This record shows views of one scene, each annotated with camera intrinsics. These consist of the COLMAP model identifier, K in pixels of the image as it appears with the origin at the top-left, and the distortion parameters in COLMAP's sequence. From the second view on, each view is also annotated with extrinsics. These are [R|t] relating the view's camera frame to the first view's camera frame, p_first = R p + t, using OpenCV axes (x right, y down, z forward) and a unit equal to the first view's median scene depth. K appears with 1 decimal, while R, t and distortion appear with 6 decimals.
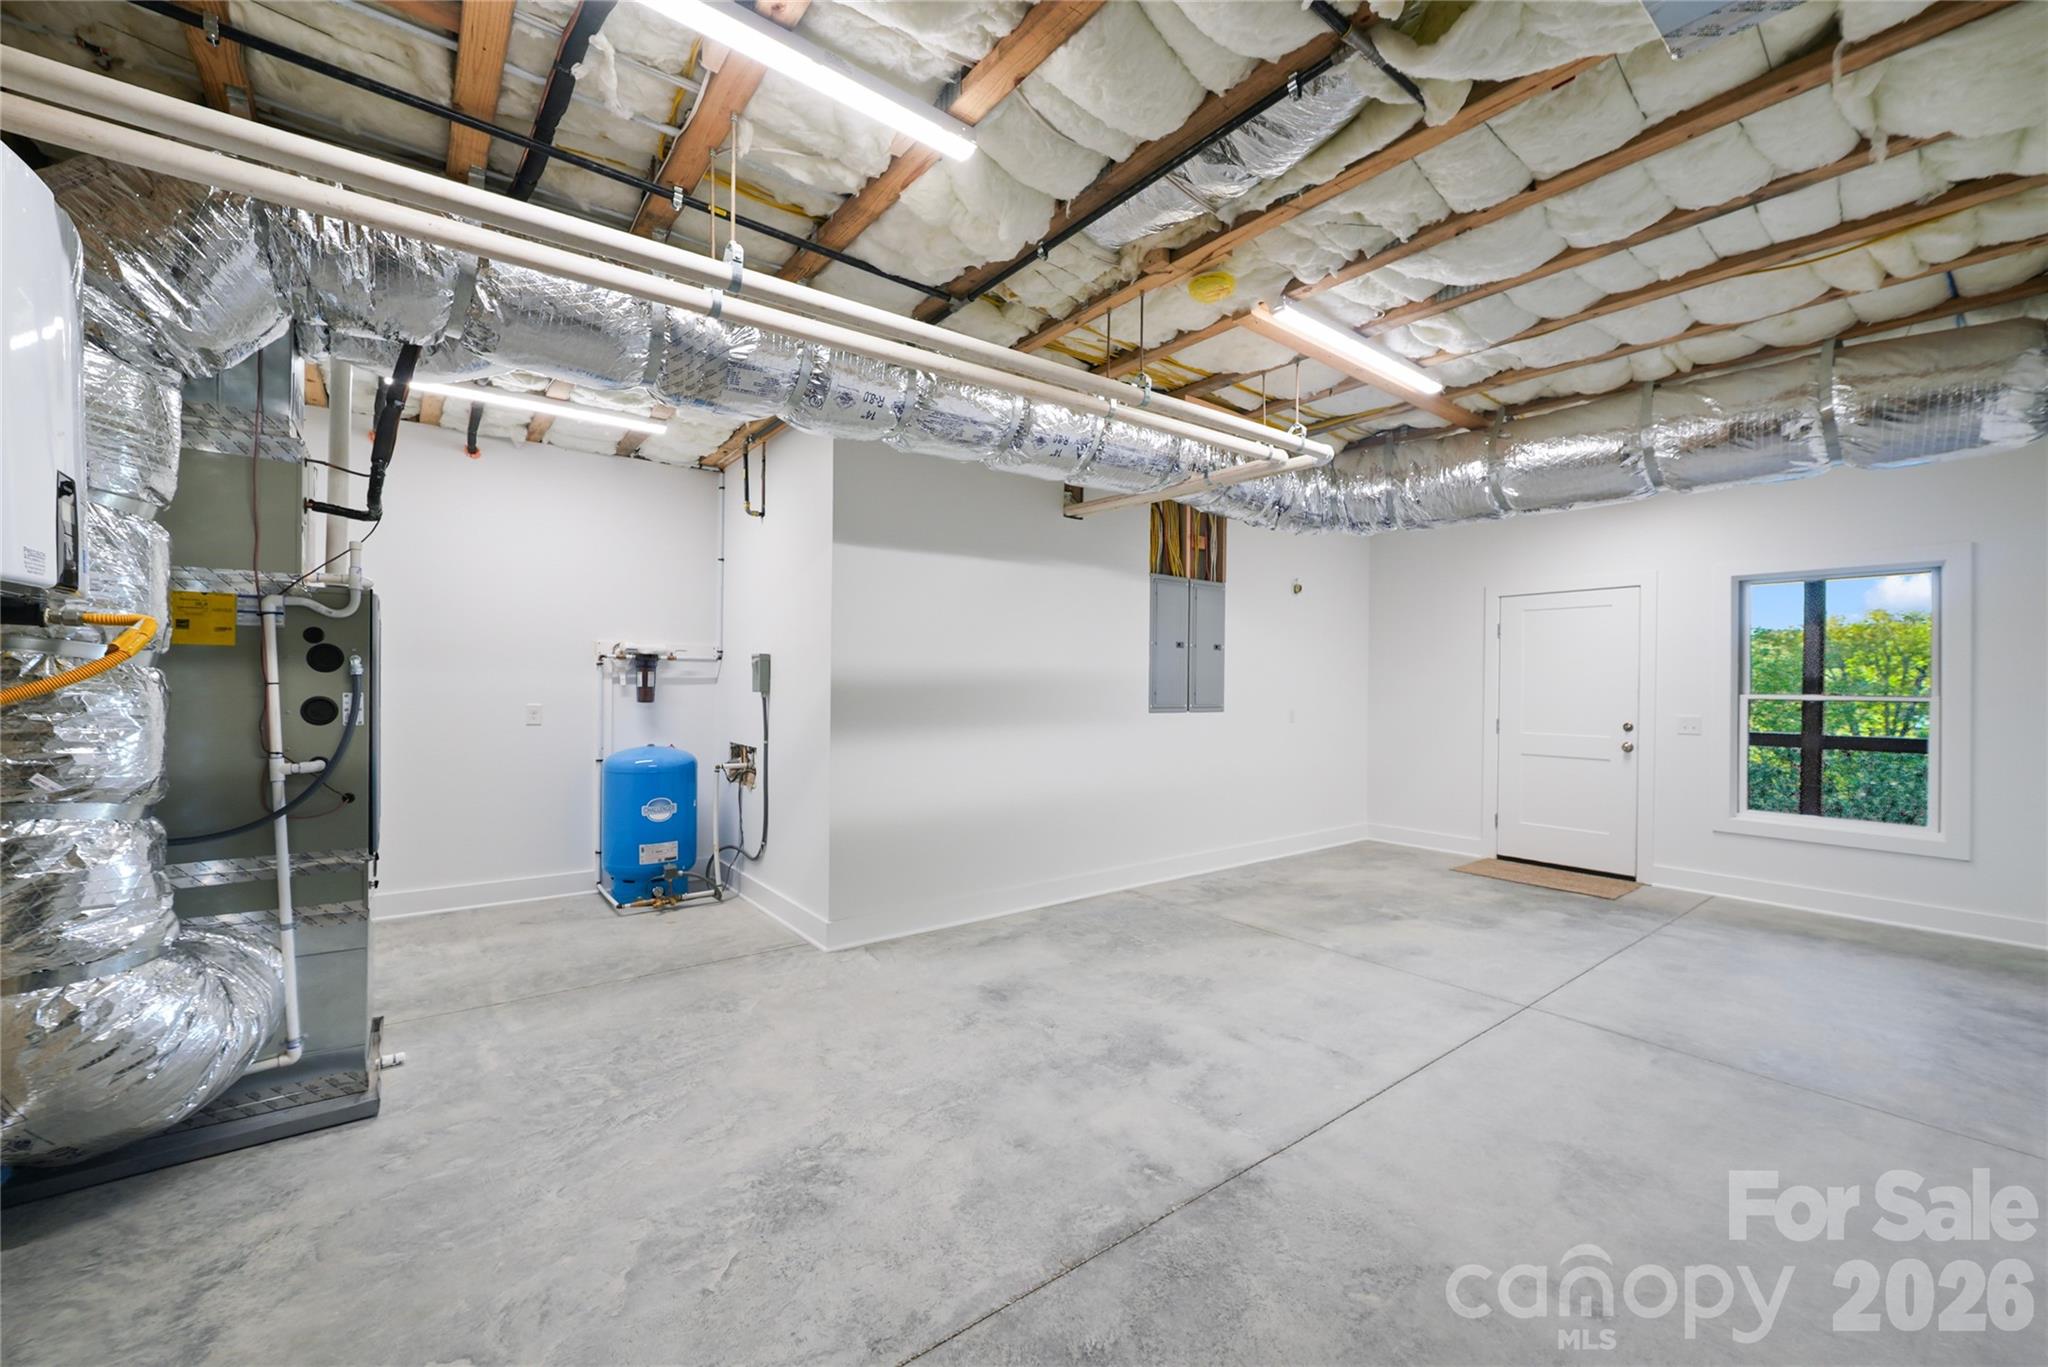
lens RADIAL K [[797.8, 0, 1023.5], [0, 797.8, 690.1], [0, 0, 1]] dist [-0.008875, 0.000091]
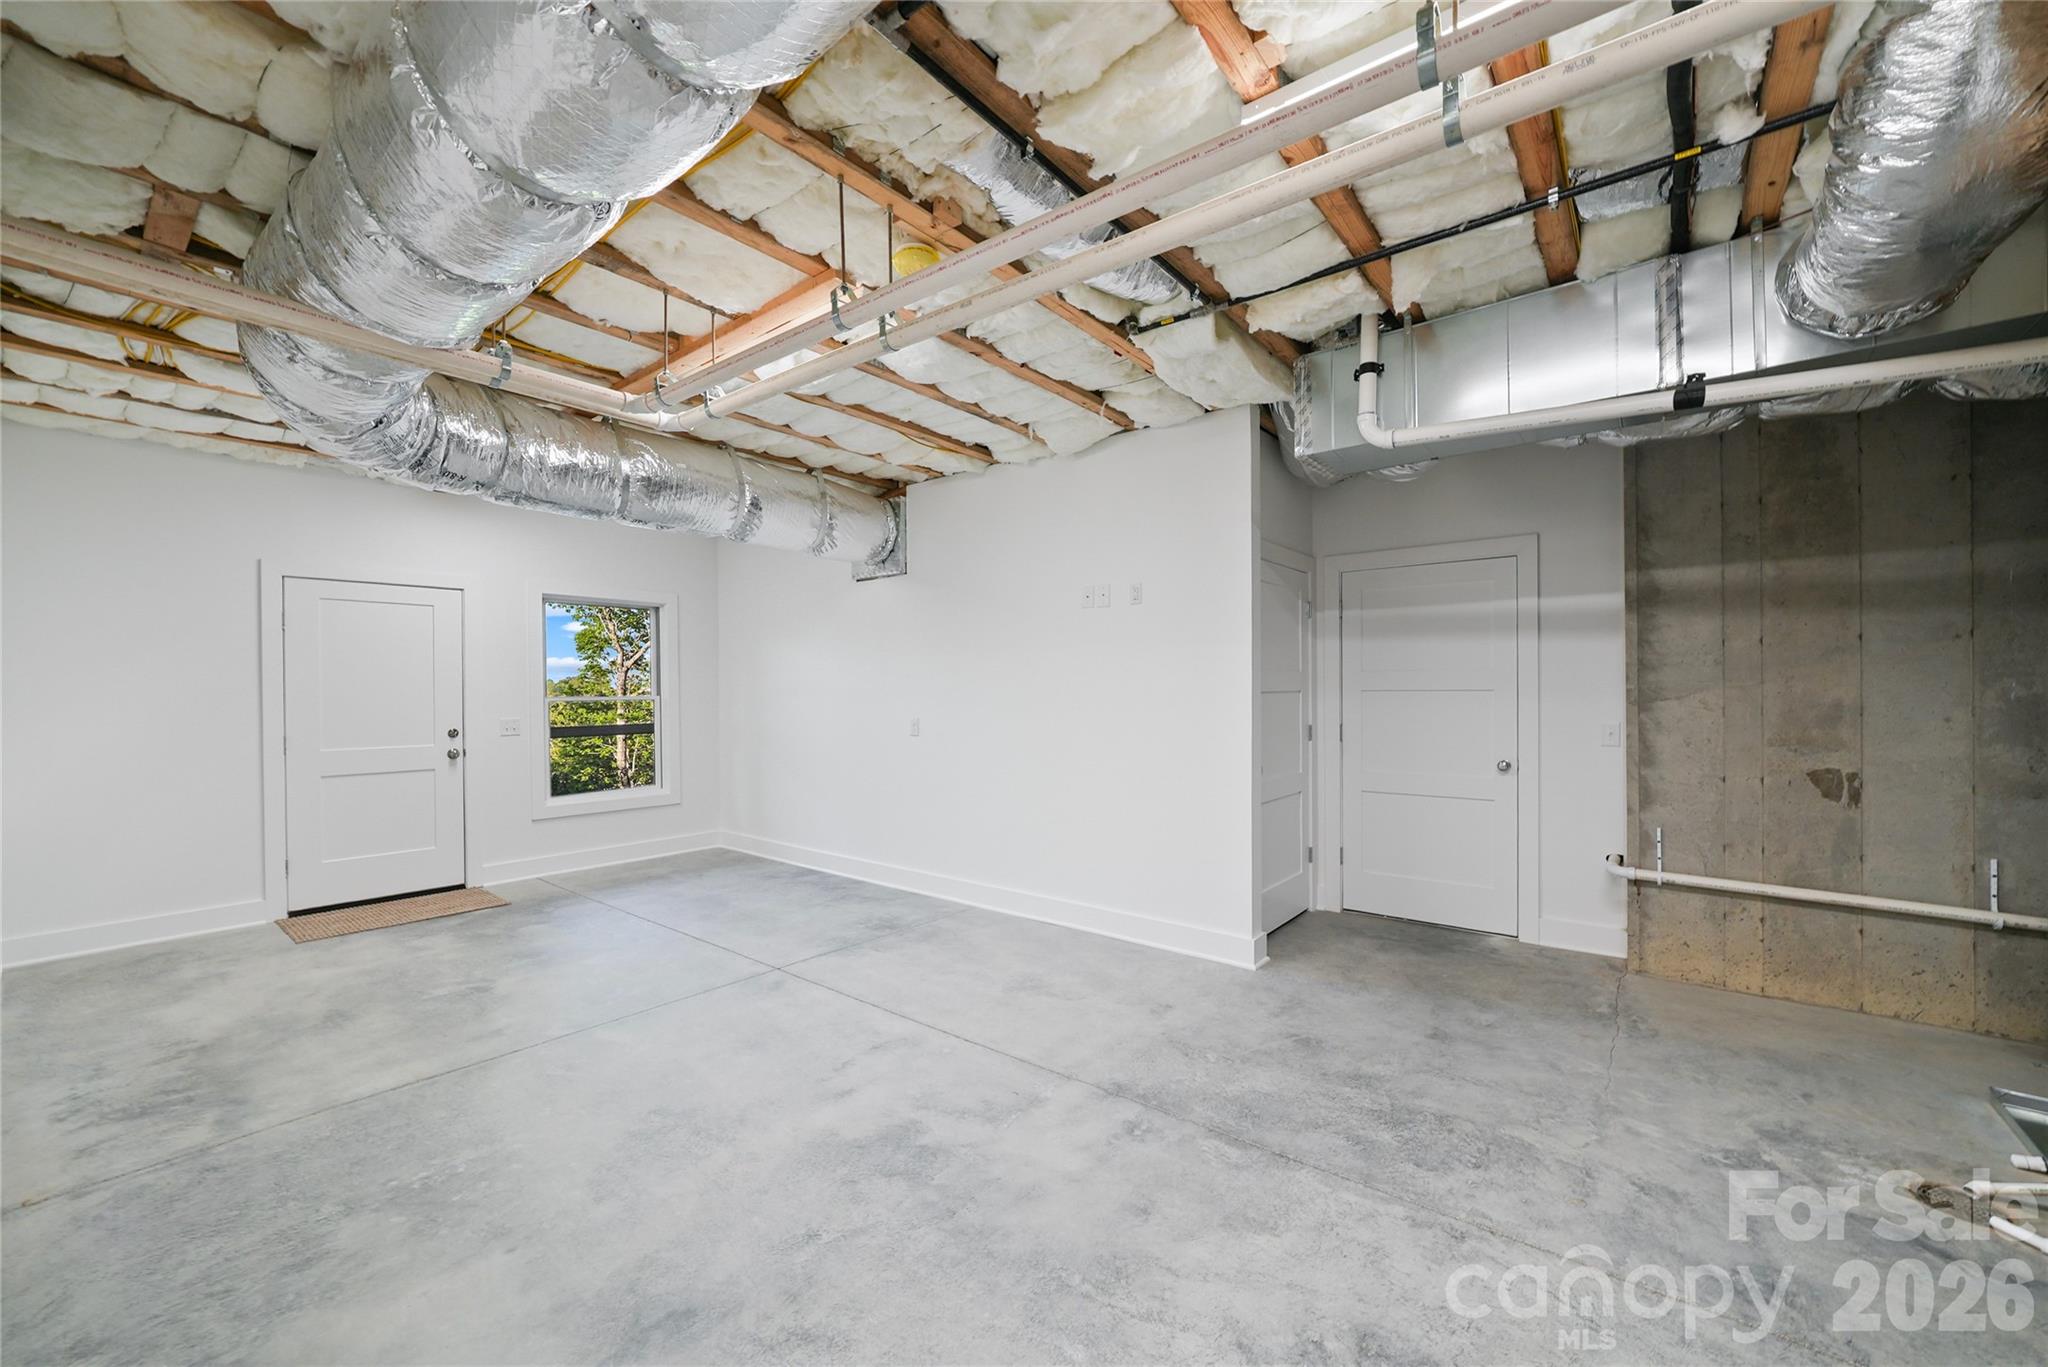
lens RADIAL K [[797.8, 0, 1023.5], [0, 797.8, 690.1], [0, 0, 1]] dist [-0.008875, 0.000091]
pose [[-0.230220, -0.009893, 0.973088, -0.634596], [0.007588, 0.999900, 0.011961, -0.021585], [-0.973109, 0.010138, -0.230122, 1.006601]]
